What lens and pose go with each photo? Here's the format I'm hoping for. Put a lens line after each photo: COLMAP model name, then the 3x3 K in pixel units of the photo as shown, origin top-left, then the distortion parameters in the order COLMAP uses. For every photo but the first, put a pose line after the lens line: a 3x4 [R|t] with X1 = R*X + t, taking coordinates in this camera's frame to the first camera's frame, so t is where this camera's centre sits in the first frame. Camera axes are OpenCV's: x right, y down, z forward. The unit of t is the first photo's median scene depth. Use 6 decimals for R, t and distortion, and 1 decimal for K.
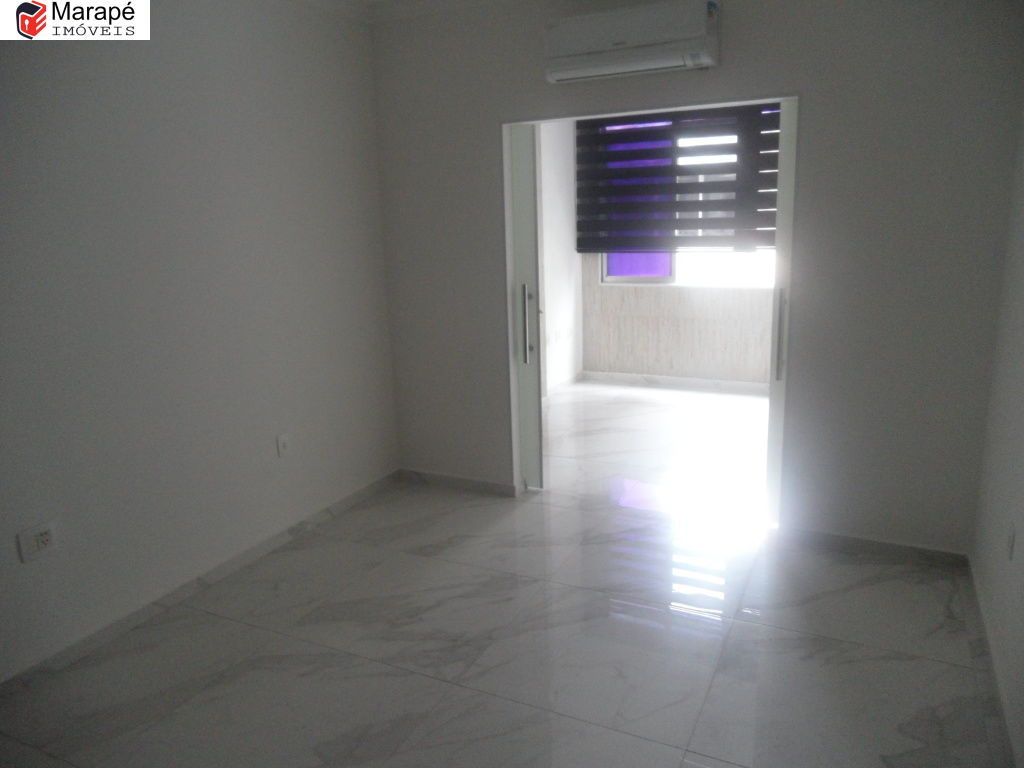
lens RADIAL K [[757.7, 0, 512.8], [0, 757.7, 362.1], [0, 0, 1]] dist [0.006740, 0.007569]
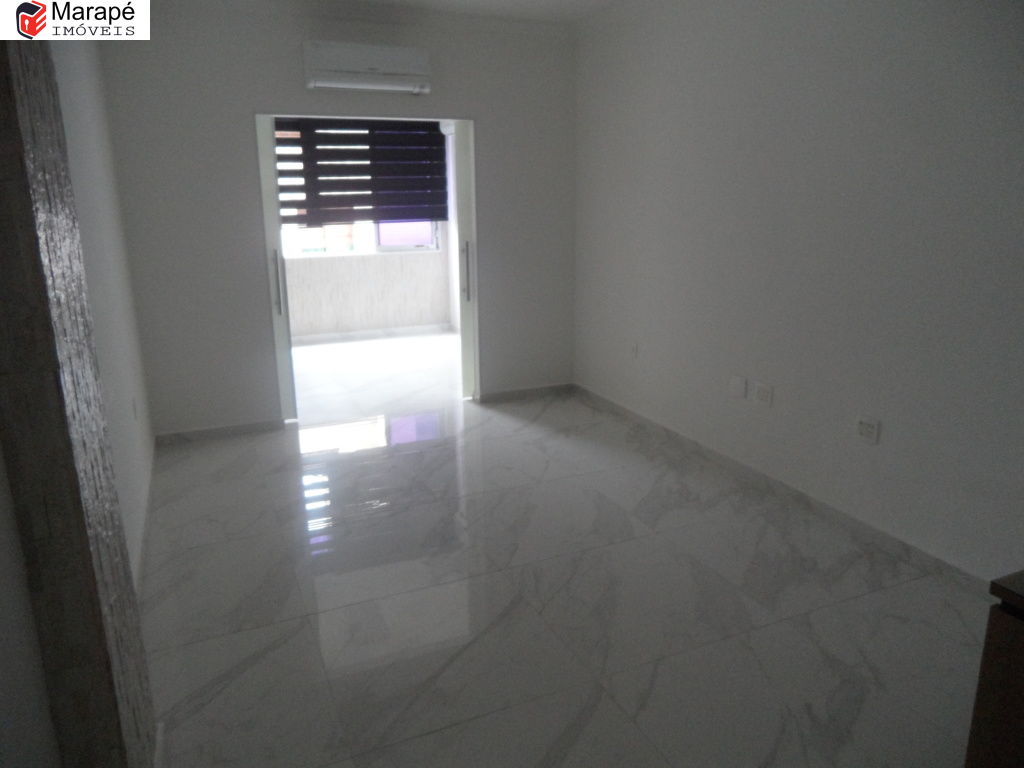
lens RADIAL K [[757.7, 0, 512.8], [0, 757.7, 362.1], [0, 0, 1]] dist [0.006740, 0.007569]
pose [[0.646017, -0.139930, 0.750388, -0.804974], [0.133428, 0.988620, 0.069485, 0.052615], [-0.751571, 0.055234, 0.657336, -0.087104]]
